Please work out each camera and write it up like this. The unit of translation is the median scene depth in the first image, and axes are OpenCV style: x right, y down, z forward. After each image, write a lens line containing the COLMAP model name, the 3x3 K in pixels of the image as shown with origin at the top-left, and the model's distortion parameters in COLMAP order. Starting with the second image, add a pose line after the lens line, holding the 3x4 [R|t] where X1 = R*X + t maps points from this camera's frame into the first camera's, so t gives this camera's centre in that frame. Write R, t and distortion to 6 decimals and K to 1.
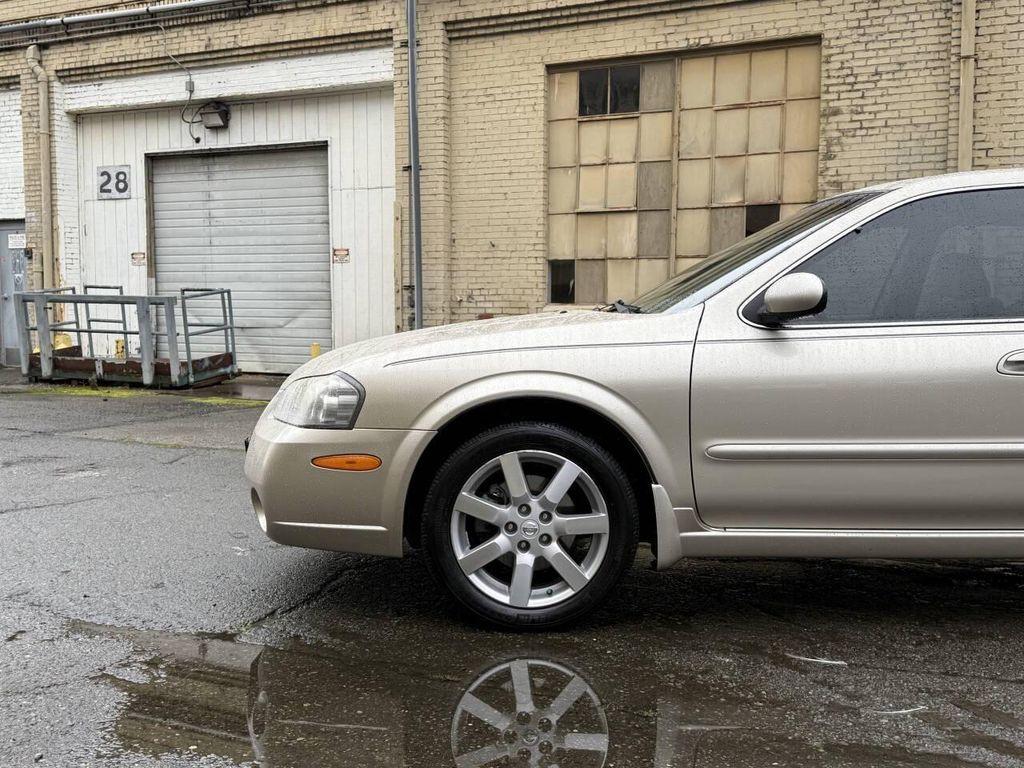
lens RADIAL K [[1053.5, 0, 506.7], [0, 1053.5, 382.9], [0, 0, 1]] dist [0.190349, -0.419577]
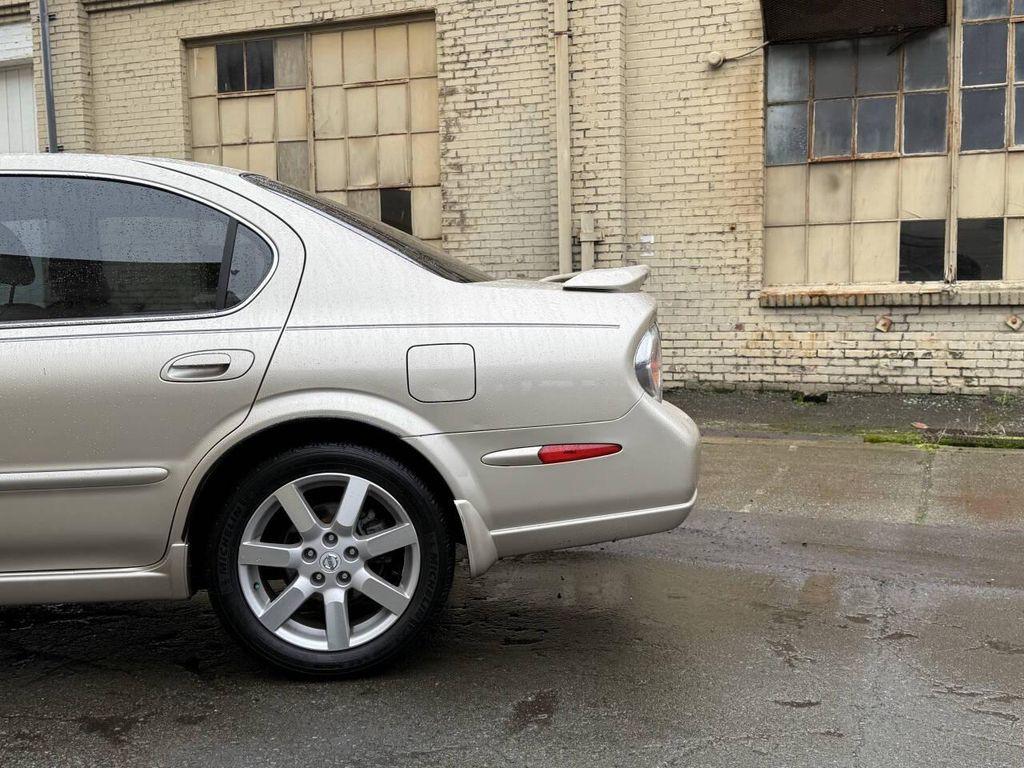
lens RADIAL K [[1055.2, 0, 518.0], [0, 1055.2, 383.1], [0, 0, 1]] dist [0.176740, -0.372052]
pose [[0.997841, -0.024353, 0.060991, 0.264026], [0.023127, 0.999517, 0.020737, -0.006581], [-0.061467, -0.019282, 0.997923, 0.025716]]
